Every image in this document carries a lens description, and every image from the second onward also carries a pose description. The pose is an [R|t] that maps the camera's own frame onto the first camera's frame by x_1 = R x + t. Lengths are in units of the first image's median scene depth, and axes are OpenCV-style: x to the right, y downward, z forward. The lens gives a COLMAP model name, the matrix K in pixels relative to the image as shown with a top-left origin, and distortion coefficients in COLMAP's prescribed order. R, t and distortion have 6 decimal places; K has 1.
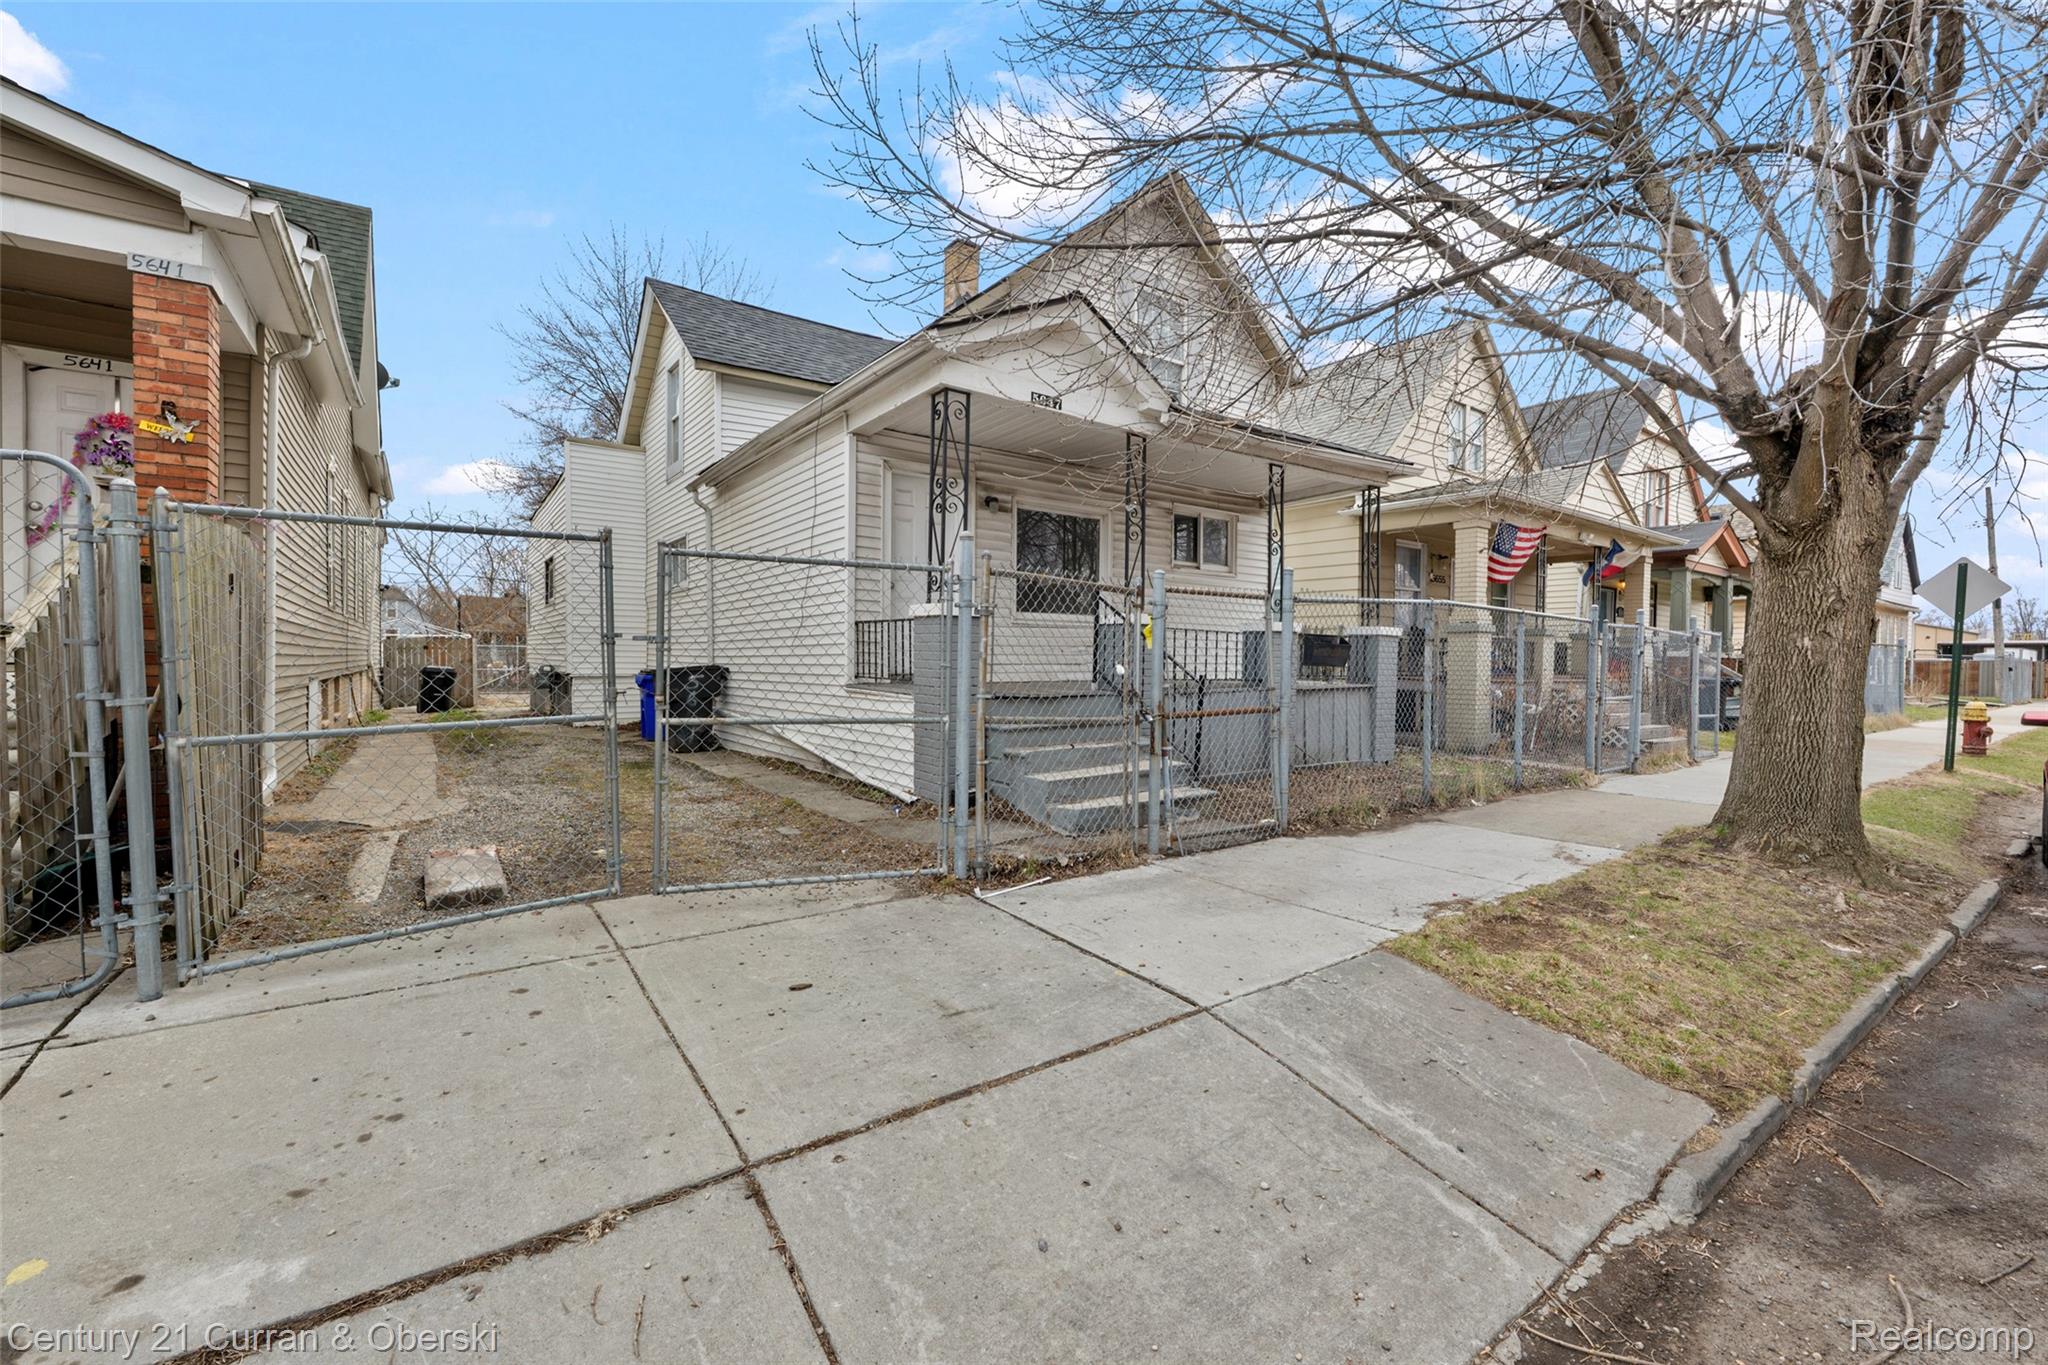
lens RADIAL K [[841.6, 0, 1018.1], [0, 841.6, 638.3], [0, 0, 1]] dist [-0.003894, 0.000024]
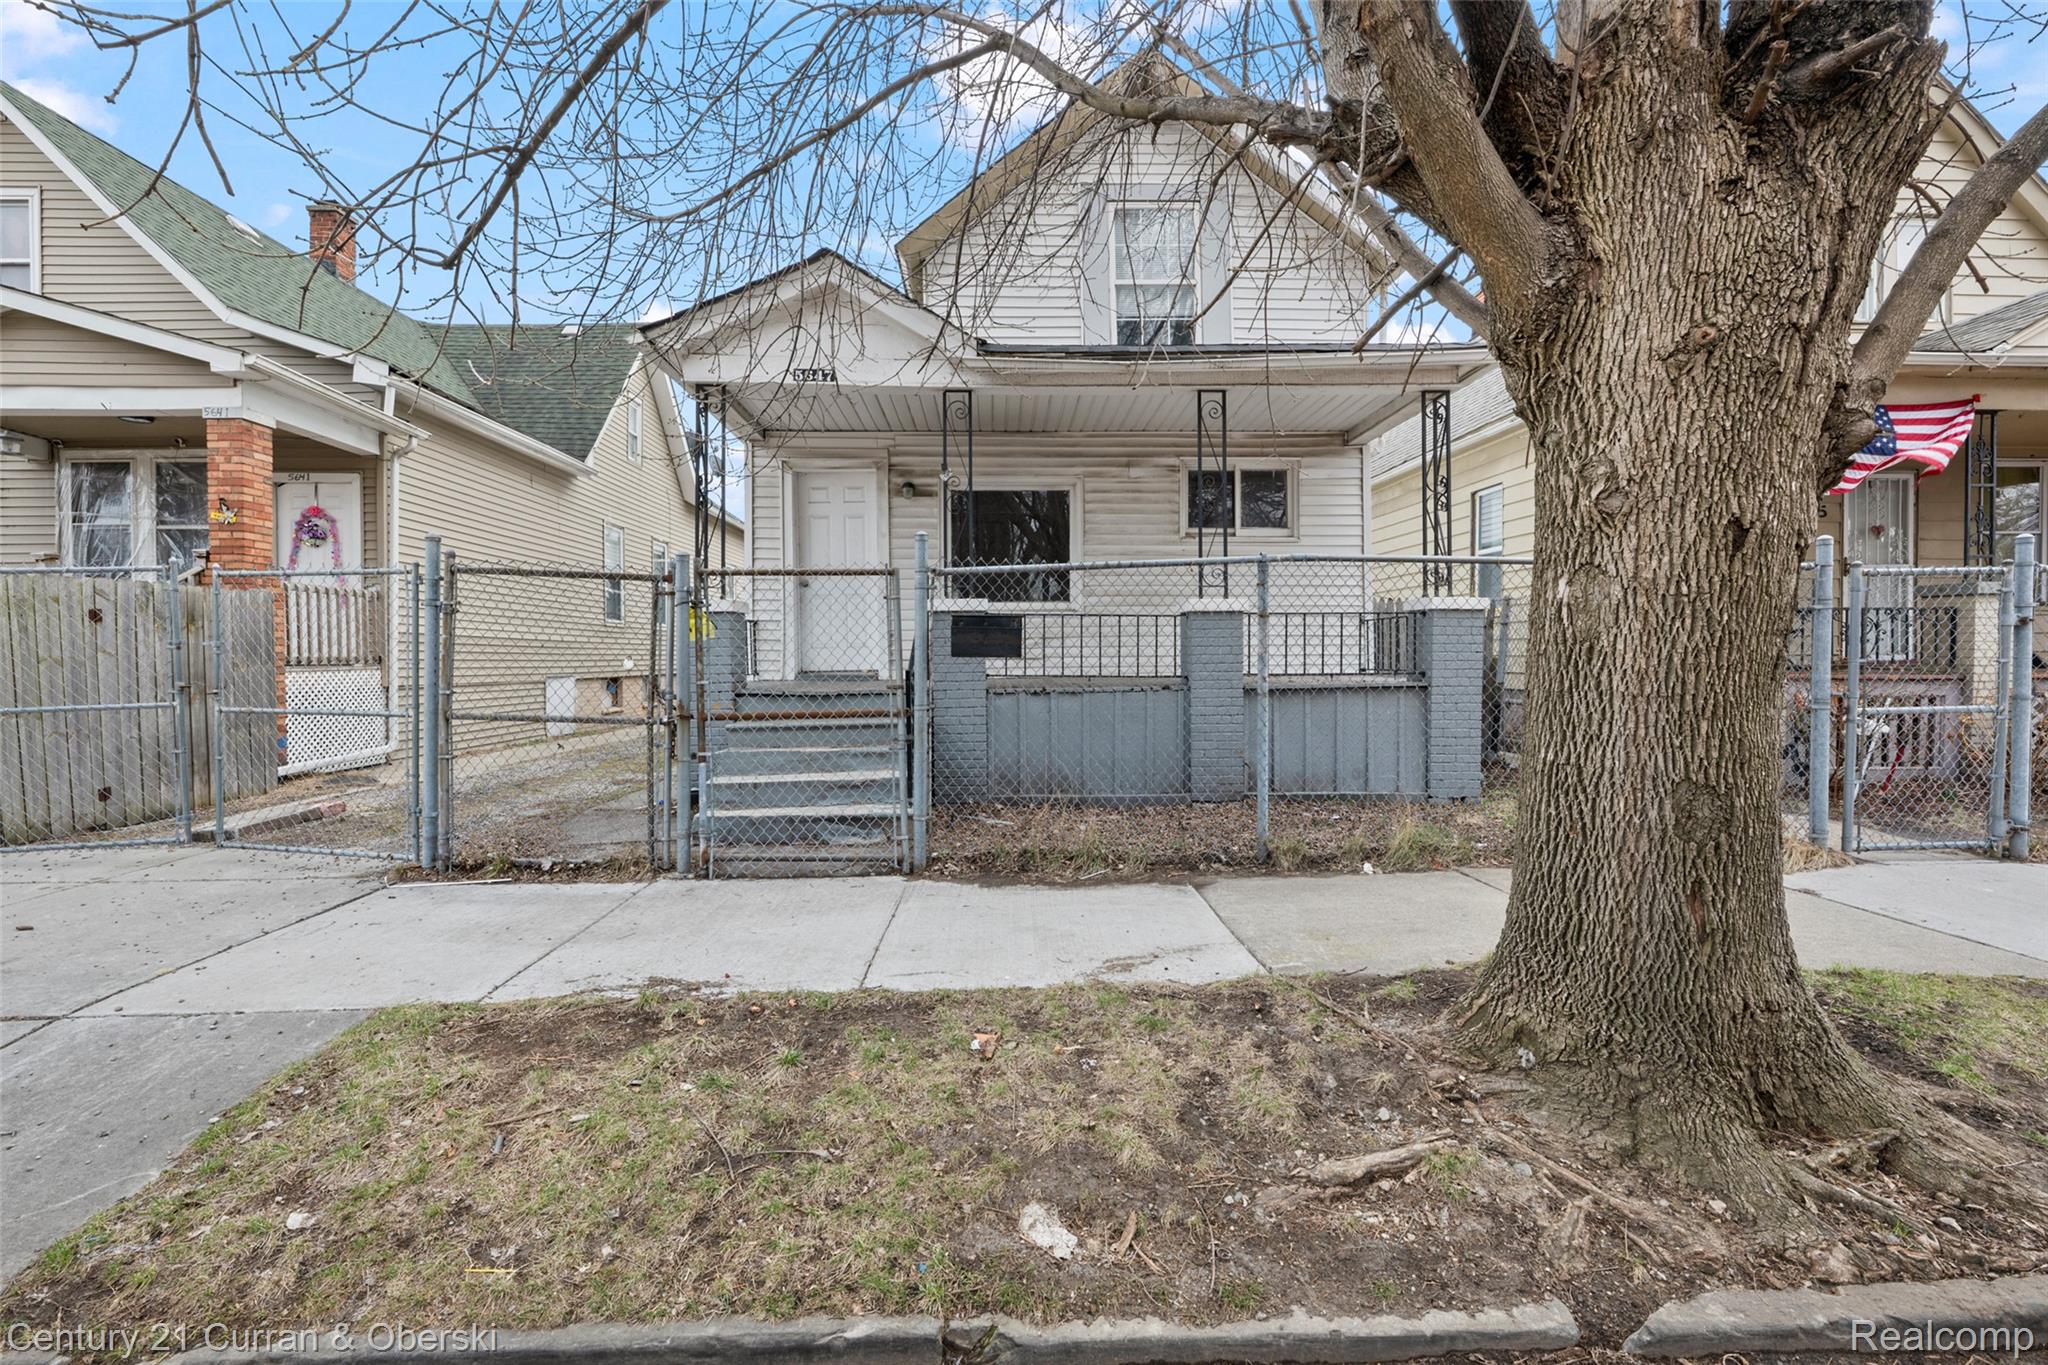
lens RADIAL K [[841.6, 0, 1018.1], [0, 841.6, 638.3], [0, 0, 1]] dist [-0.003894, 0.000024]
pose [[0.835428, -0.027491, -0.548912, 0.953651], [0.029142, 0.999559, -0.005707, 0.025368], [0.548827, -0.011229, 0.835860, 0.458366]]
